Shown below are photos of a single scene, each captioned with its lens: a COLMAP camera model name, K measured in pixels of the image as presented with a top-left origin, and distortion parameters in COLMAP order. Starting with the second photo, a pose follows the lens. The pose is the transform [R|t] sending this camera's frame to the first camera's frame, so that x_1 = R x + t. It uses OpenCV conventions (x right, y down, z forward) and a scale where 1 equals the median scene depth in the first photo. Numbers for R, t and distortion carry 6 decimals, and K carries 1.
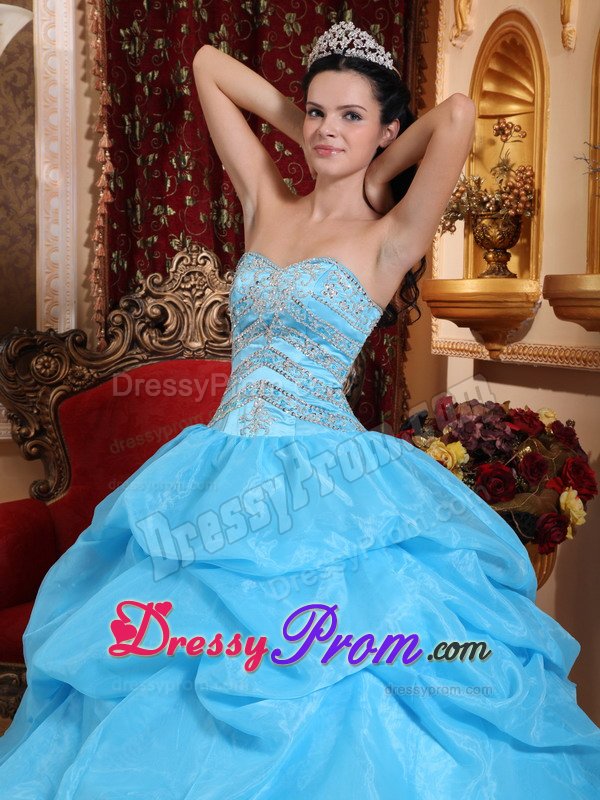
lens RADIAL K [[1424.7, 0, 305.3], [0, 1424.7, 423.2], [0, 0, 1]] dist [0.128667, 0.047021]
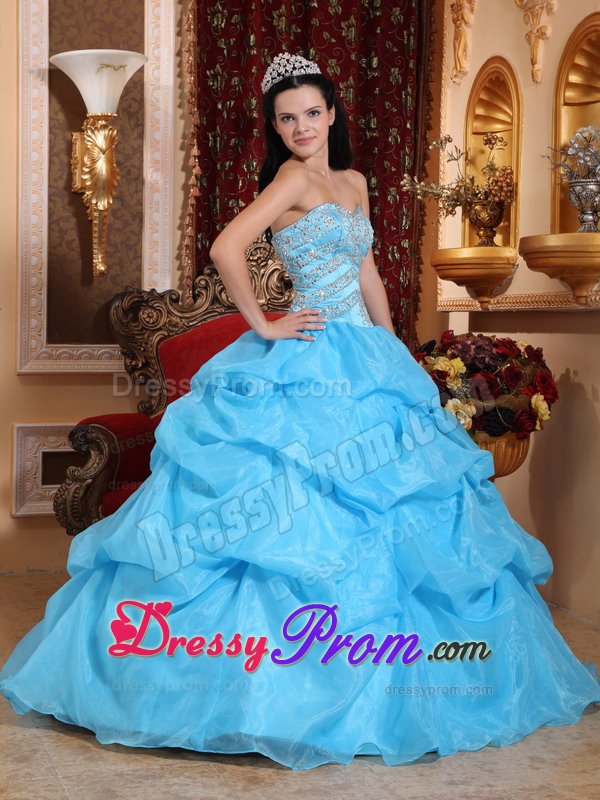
lens RADIAL K [[1310.9, 0, 304.2], [0, 1310.9, 403.4], [0, 0, 1]] dist [0.014912, 0.097161]
pose [[0.999970, 0.006341, -0.004479, -0.030183], [-0.006496, 0.999347, -0.035539, 0.084305], [0.004250, 0.035567, 0.999358, -0.225183]]
